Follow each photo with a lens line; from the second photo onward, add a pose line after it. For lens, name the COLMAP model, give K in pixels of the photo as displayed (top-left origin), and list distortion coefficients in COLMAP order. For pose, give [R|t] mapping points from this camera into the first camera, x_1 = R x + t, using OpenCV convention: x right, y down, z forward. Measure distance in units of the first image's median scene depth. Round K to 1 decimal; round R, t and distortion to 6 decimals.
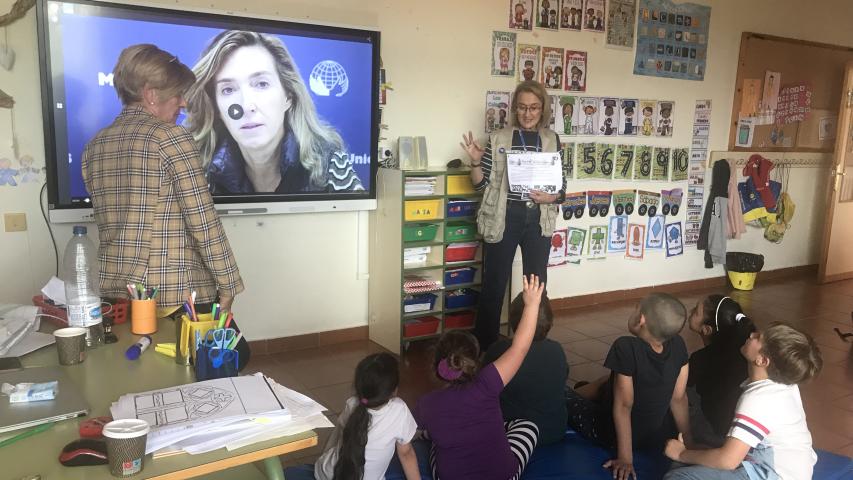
lens RADIAL K [[684.8, 0, 443.5], [0, 684.8, 238.3], [0, 0, 1]] dist [0.032879, -0.049820]
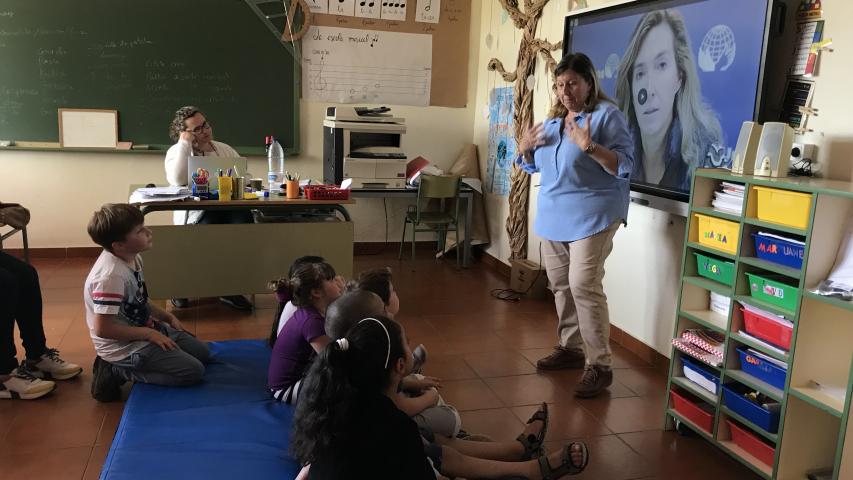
lens RADIAL K [[684.8, 0, 443.5], [0, 684.8, 238.3], [0, 0, 1]] dist [0.032879, -0.049820]
pose [[-0.239305, 0.136820, -0.961256, 0.579413], [-0.212807, 0.958559, 0.189414, -0.092428], [0.947336, 0.249890, -0.200271, 0.778277]]
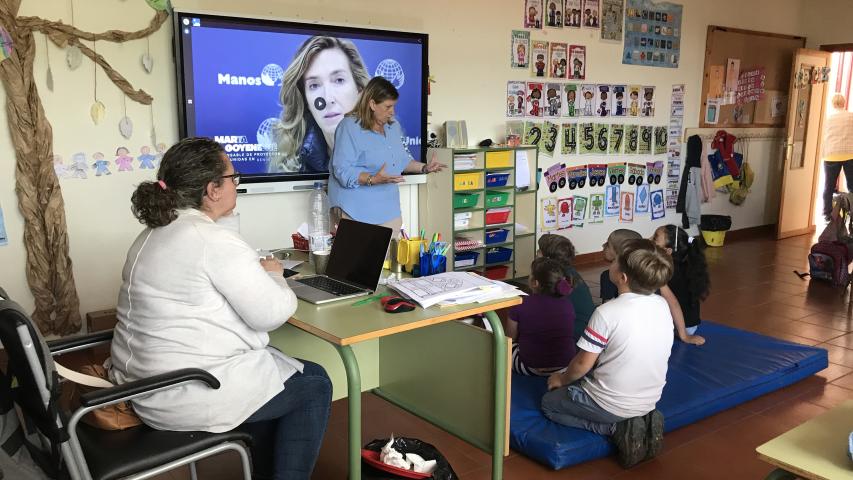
lens RADIAL K [[684.8, 0, 443.5], [0, 684.8, 238.3], [0, 0, 1]] dist [0.032879, -0.049820]
pose [[0.996768, -0.039152, 0.070154, -0.142618], [0.038118, 0.999145, 0.016019, 0.033572], [-0.070721, -0.013293, 0.997408, -0.180057]]
